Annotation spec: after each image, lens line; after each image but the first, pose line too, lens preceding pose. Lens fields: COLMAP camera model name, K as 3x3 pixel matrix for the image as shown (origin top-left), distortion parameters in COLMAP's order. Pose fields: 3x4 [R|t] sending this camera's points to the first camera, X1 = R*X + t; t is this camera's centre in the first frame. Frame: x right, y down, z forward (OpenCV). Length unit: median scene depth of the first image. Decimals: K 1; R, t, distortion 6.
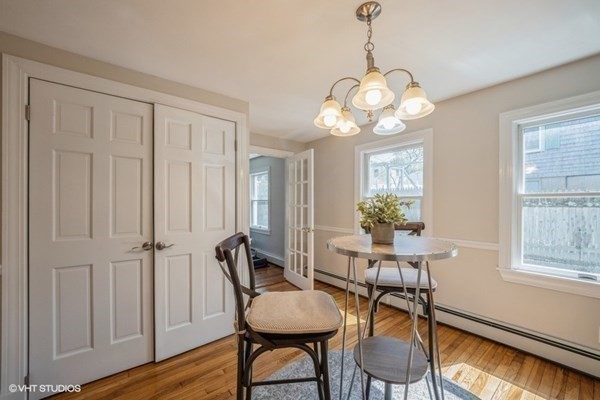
lens RADIAL K [[242.6, 0, 312.8], [0, 242.6, 205.9], [0, 0, 1]] dist [-0.032490, 0.000010]
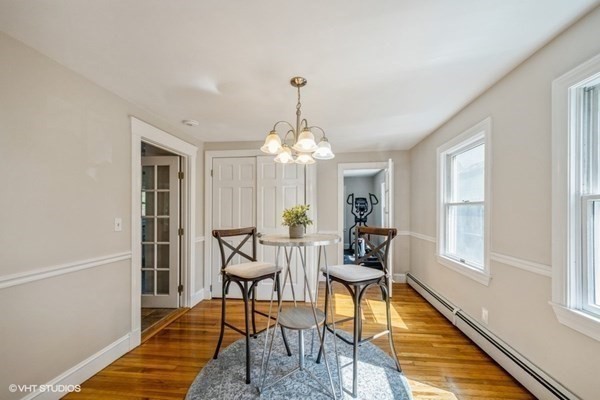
lens RADIAL K [[239.0, 0, 301.3], [0, 239.0, 211.5], [0, 0, 1]] dist [-0.000367, -0.000057]
pose [[0.691687, -0.002655, -0.722192, 0.782323], [0.001314, 0.999996, -0.002418, -0.004414], [0.722196, 0.000723, 0.691688, -0.015699]]
